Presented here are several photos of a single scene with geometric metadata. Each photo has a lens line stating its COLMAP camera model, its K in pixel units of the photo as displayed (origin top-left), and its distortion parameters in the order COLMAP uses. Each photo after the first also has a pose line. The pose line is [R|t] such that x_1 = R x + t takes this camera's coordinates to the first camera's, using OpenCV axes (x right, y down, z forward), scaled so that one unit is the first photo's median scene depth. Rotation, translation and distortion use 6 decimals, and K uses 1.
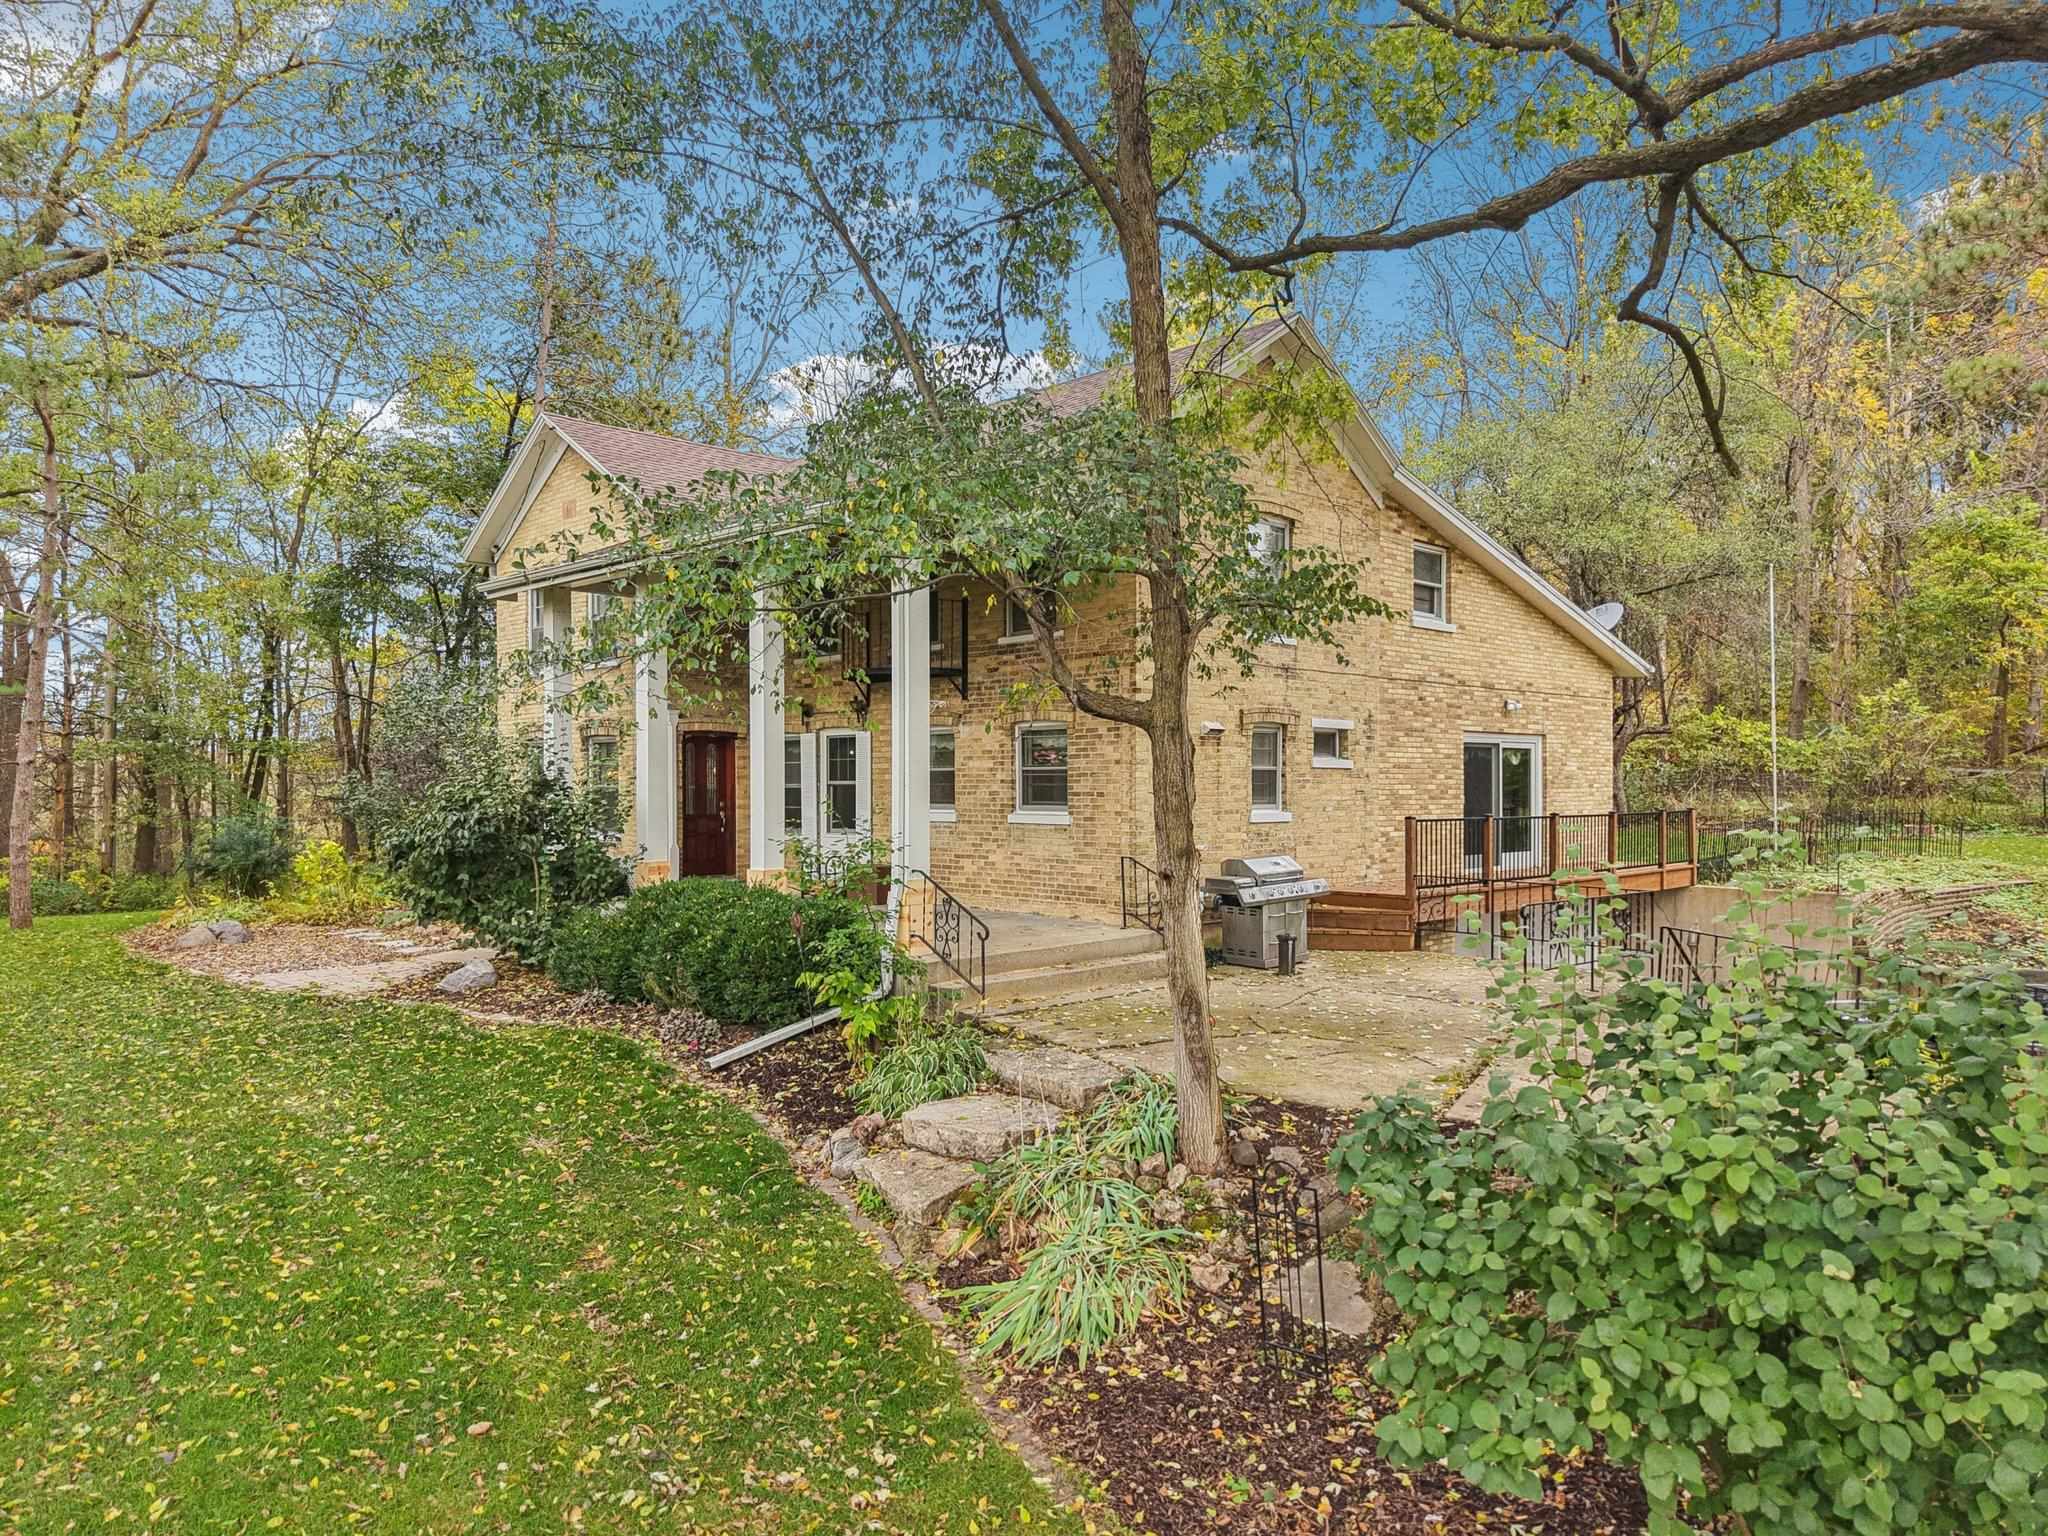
lens RADIAL K [[1428.1, 0, 987.0], [0, 1428.1, 769.0], [0, 0, 1]] dist [-0.034456, -0.003387]
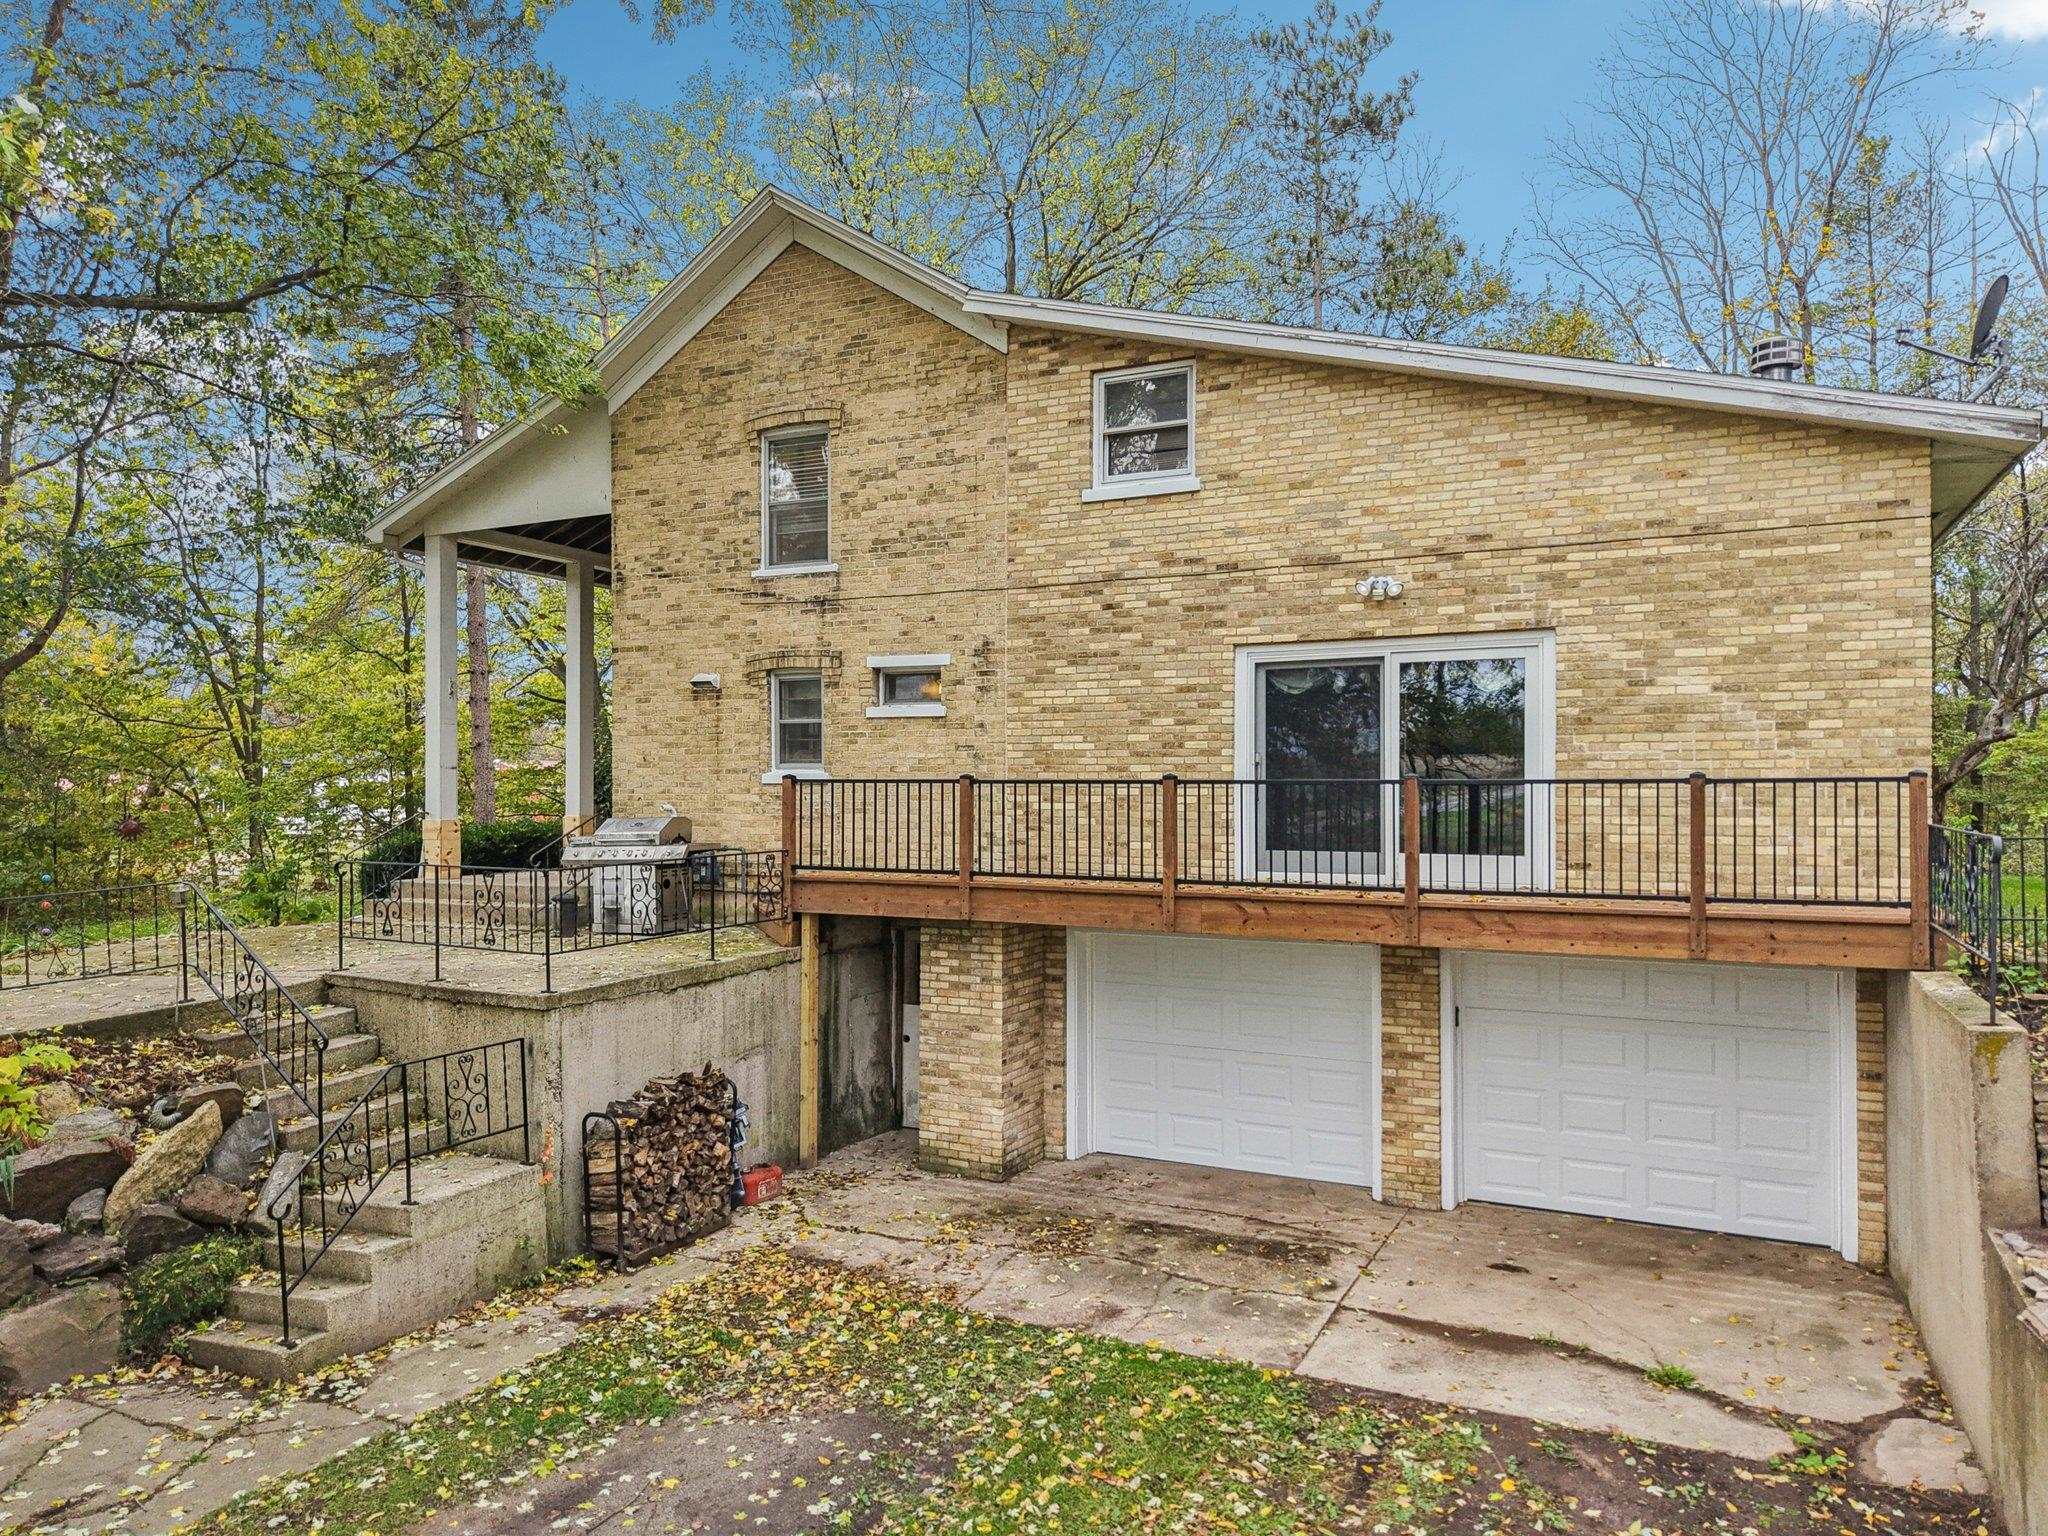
lens RADIAL K [[1428.1, 0, 987.0], [0, 1428.1, 769.0], [0, 0, 1]] dist [-0.034456, -0.003387]
pose [[0.325256, -0.004634, -0.945615, 1.019446], [0.014246, 0.999899, 0.000000, 0.028615], [0.945519, -0.013472, 0.325289, 0.809438]]
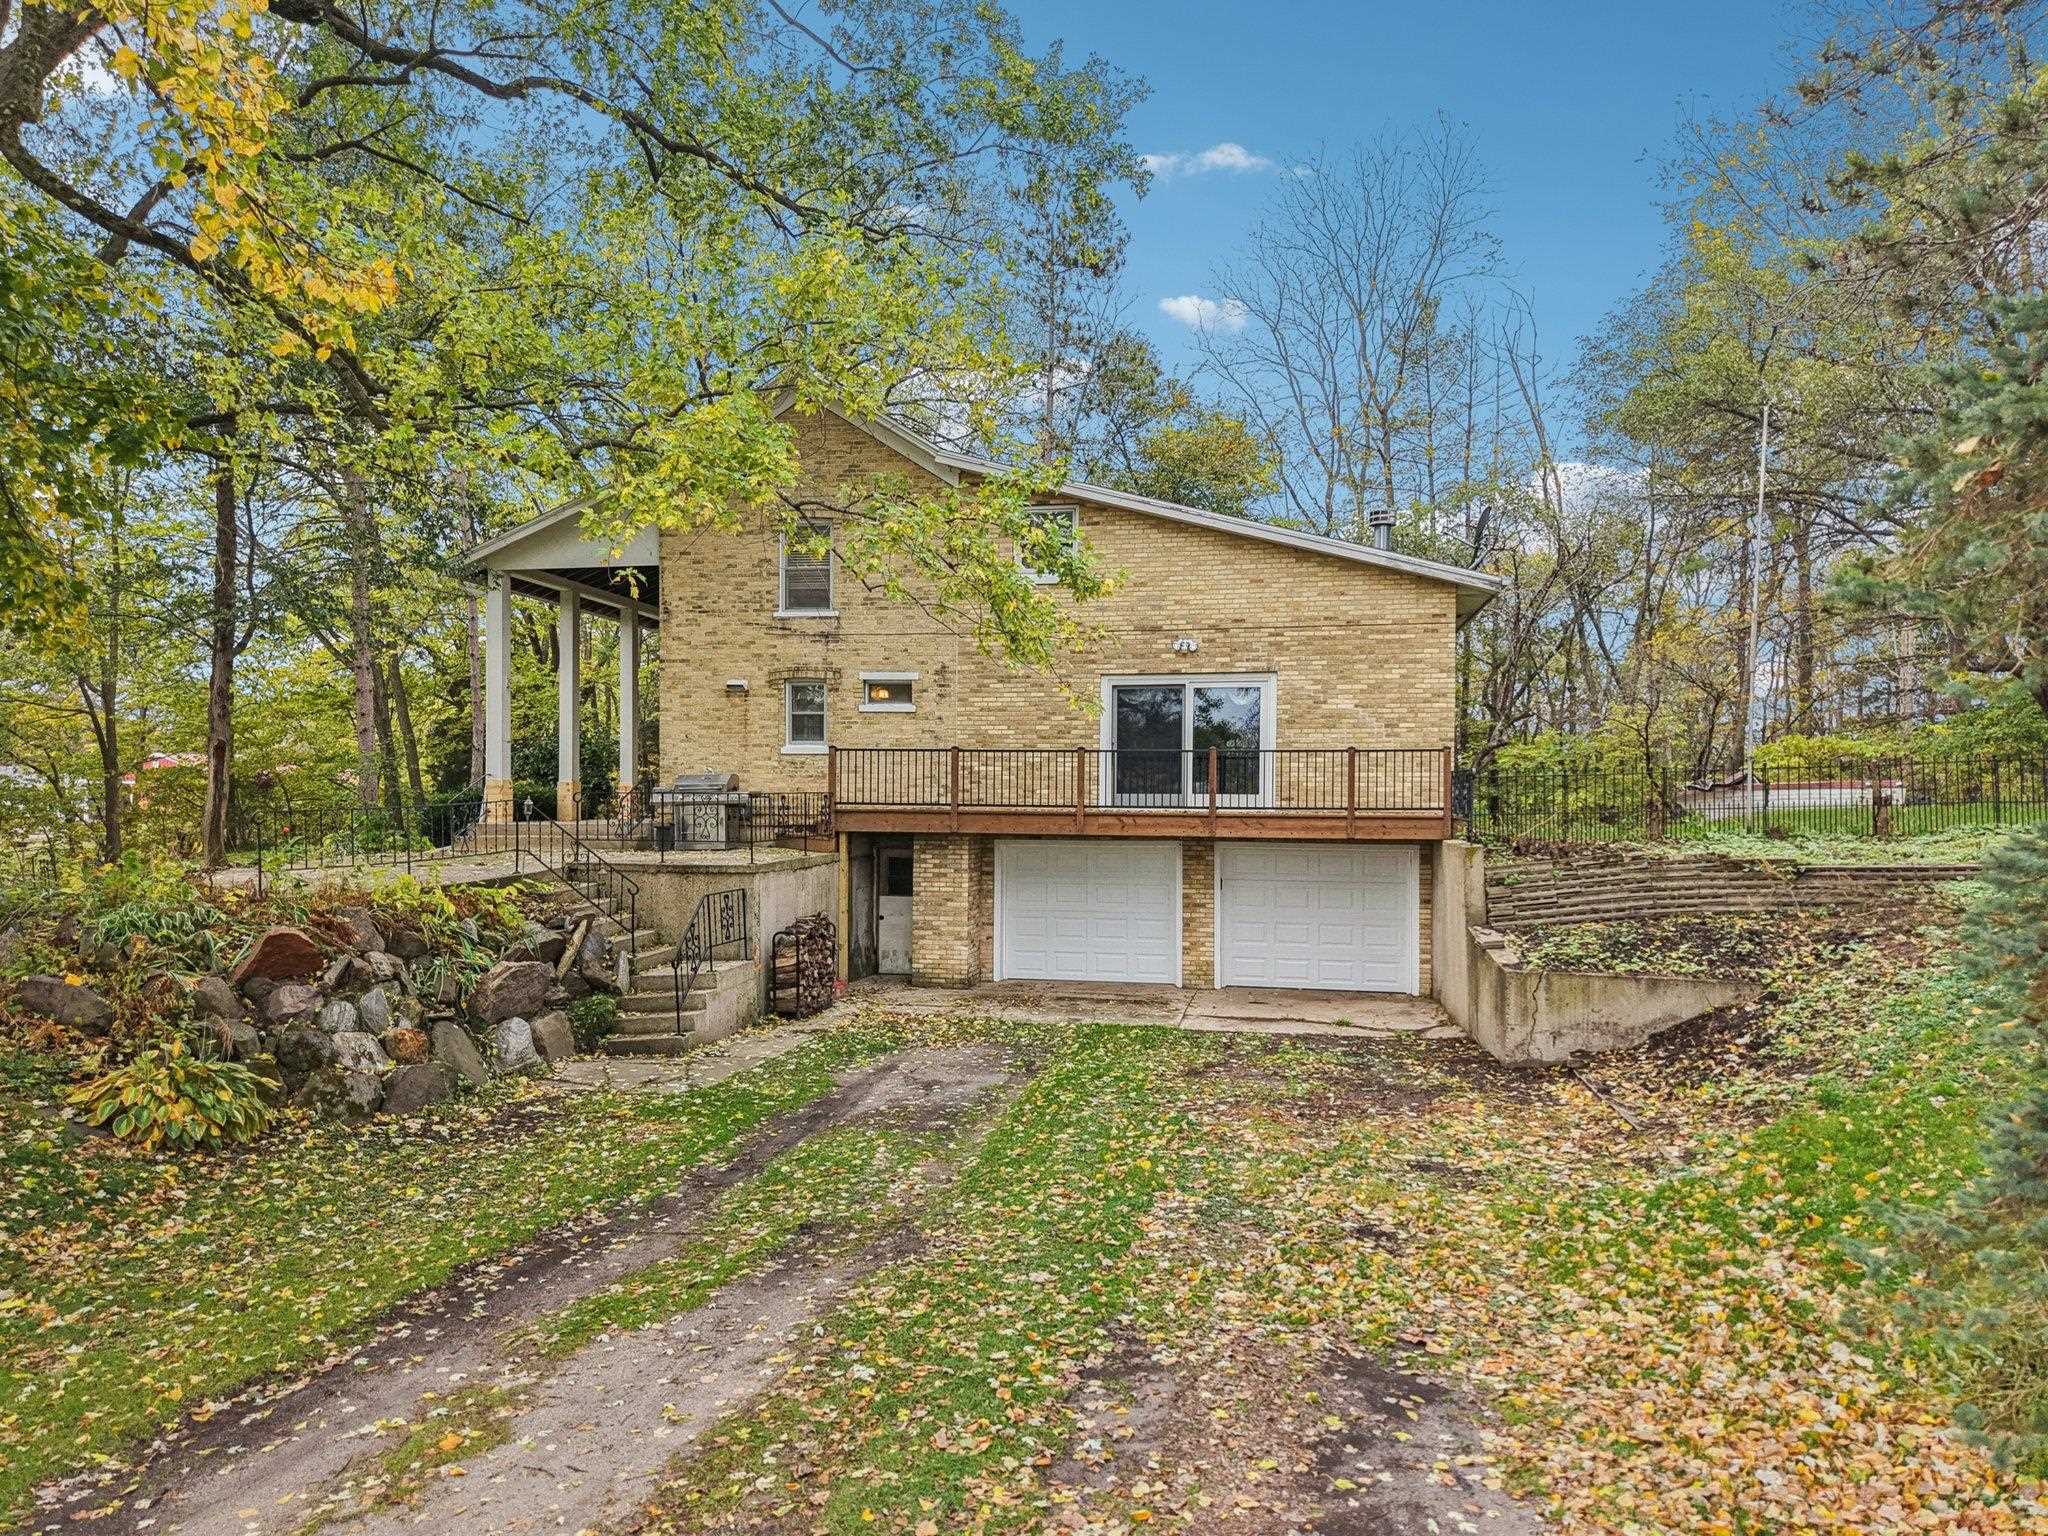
lens RADIAL K [[1426.4, 0, 1044.2], [0, 1426.4, 802.7], [0, 0, 1]] dist [-0.035027, -0.001496]
pose [[0.589810, 0.014616, -0.807410, 1.351636], [0.001620, 0.999813, 0.019283, 0.055376], [0.807541, -0.012681, 0.589676, 0.394219]]
